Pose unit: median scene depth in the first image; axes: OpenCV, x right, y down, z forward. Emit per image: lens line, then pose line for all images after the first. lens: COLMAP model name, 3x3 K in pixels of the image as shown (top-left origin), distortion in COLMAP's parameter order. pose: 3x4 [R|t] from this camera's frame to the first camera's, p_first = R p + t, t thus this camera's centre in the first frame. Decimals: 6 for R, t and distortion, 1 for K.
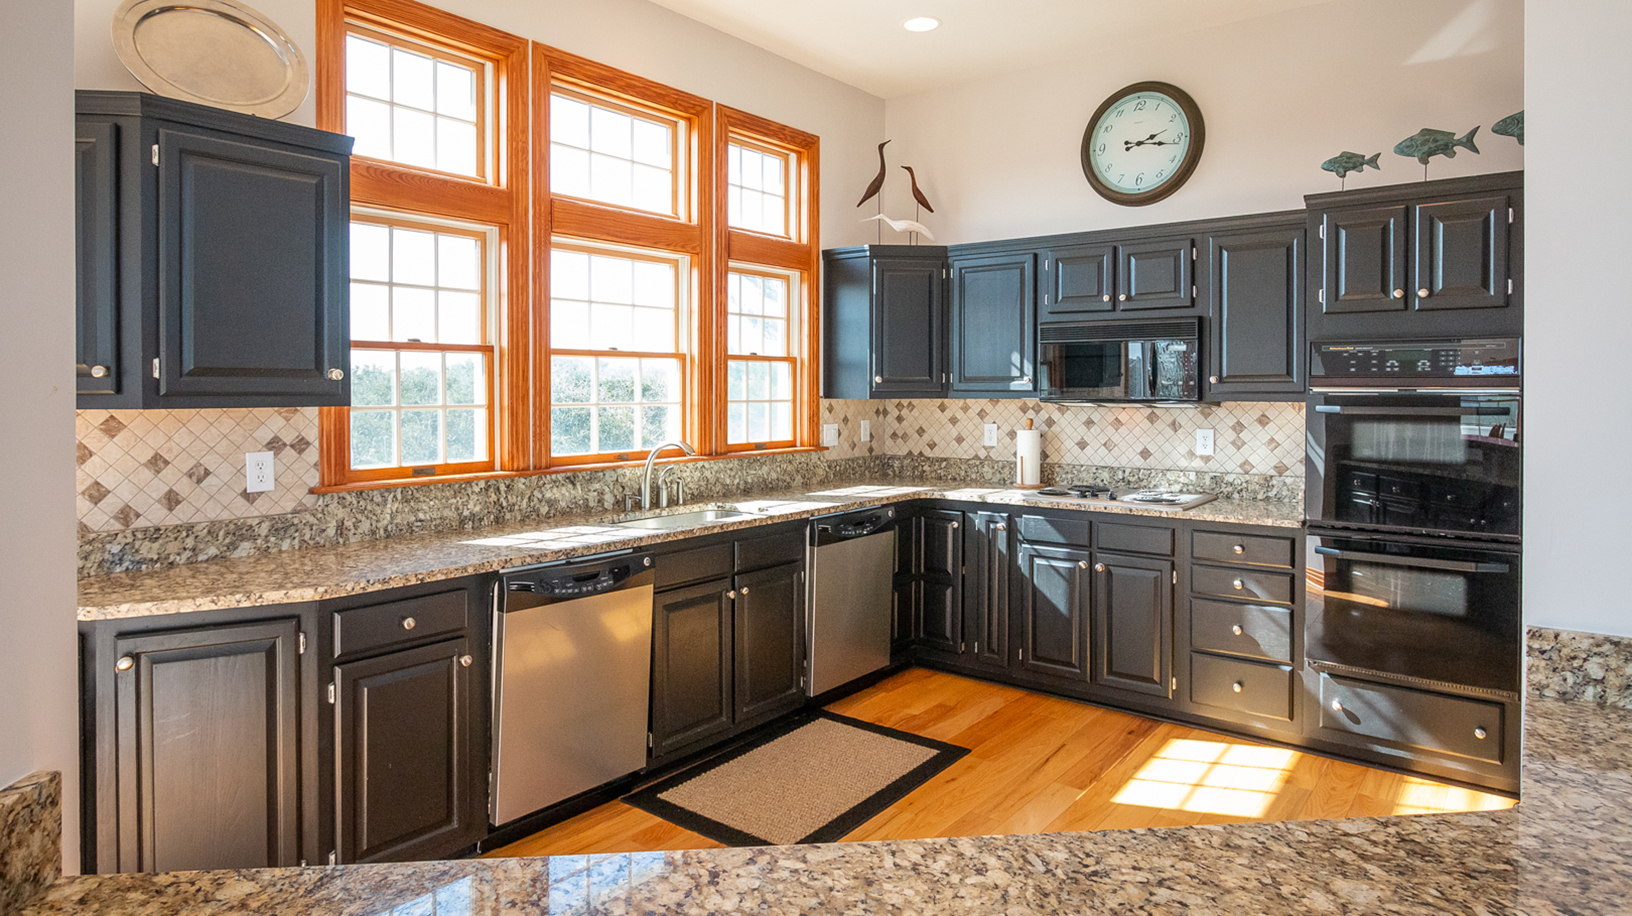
lens RADIAL K [[945.6, 0, 802.0], [0, 945.6, 401.5], [0, 0, 1]] dist [0.004666, 0.001400]
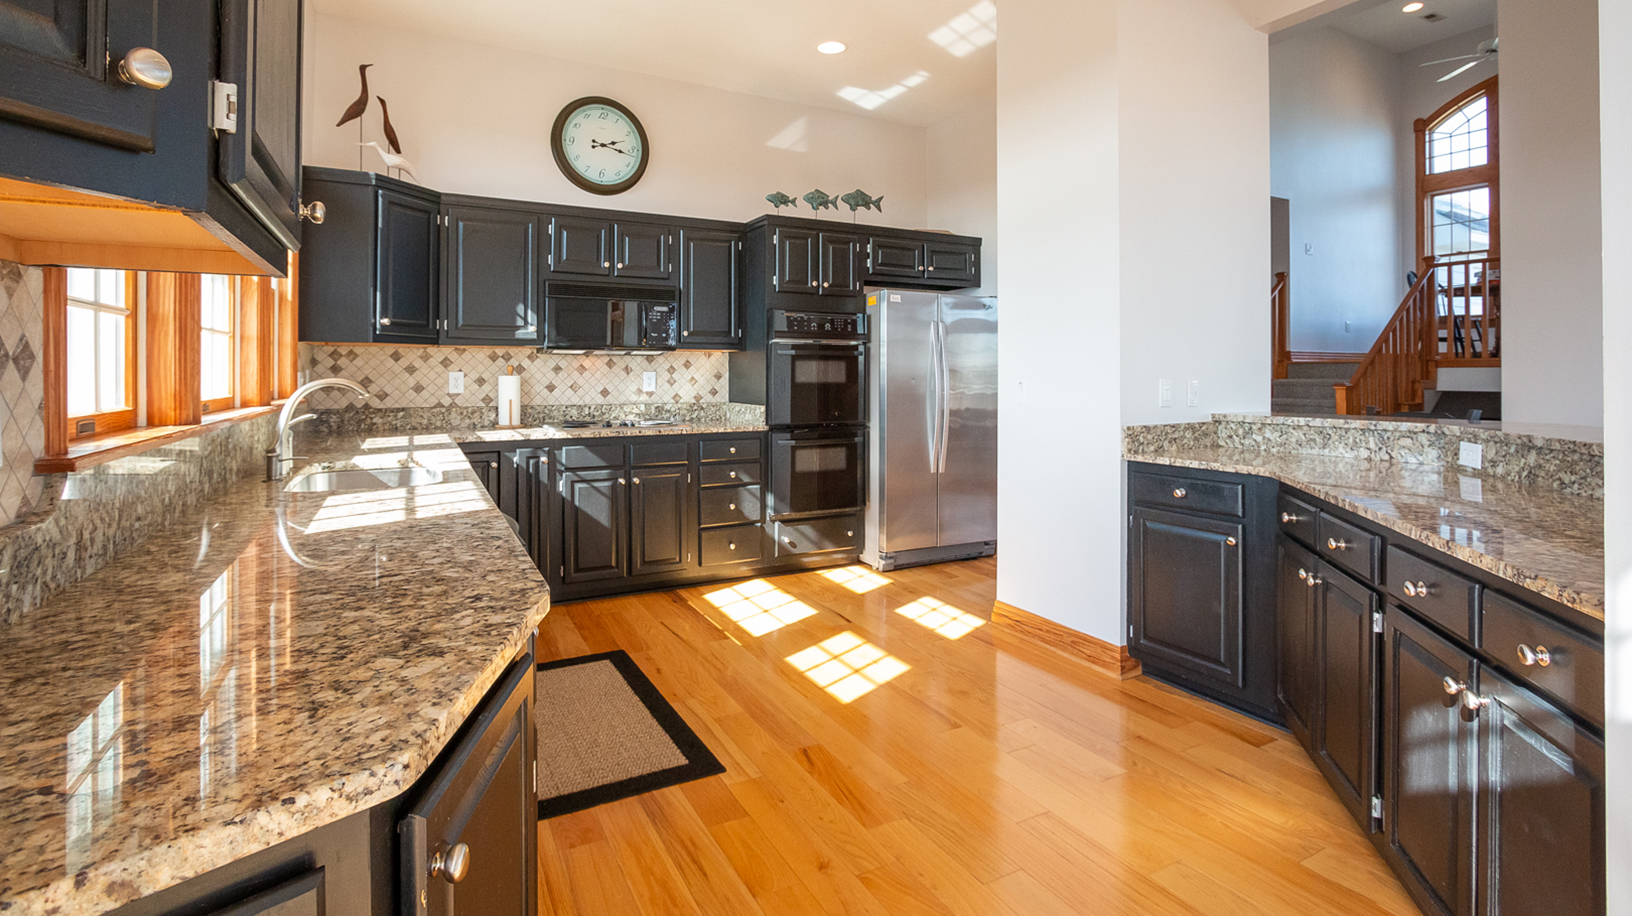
lens RADIAL K [[777.4, 0, 807.9], [0, 777.4, 362.6], [0, 0, 1]] dist [-0.002757, 0.001953]
pose [[0.400187, 0.011497, 0.916361, -0.497354], [0.013354, 0.999742, -0.018375, 0.039908], [-0.916336, 0.019591, 0.399930, 0.360737]]
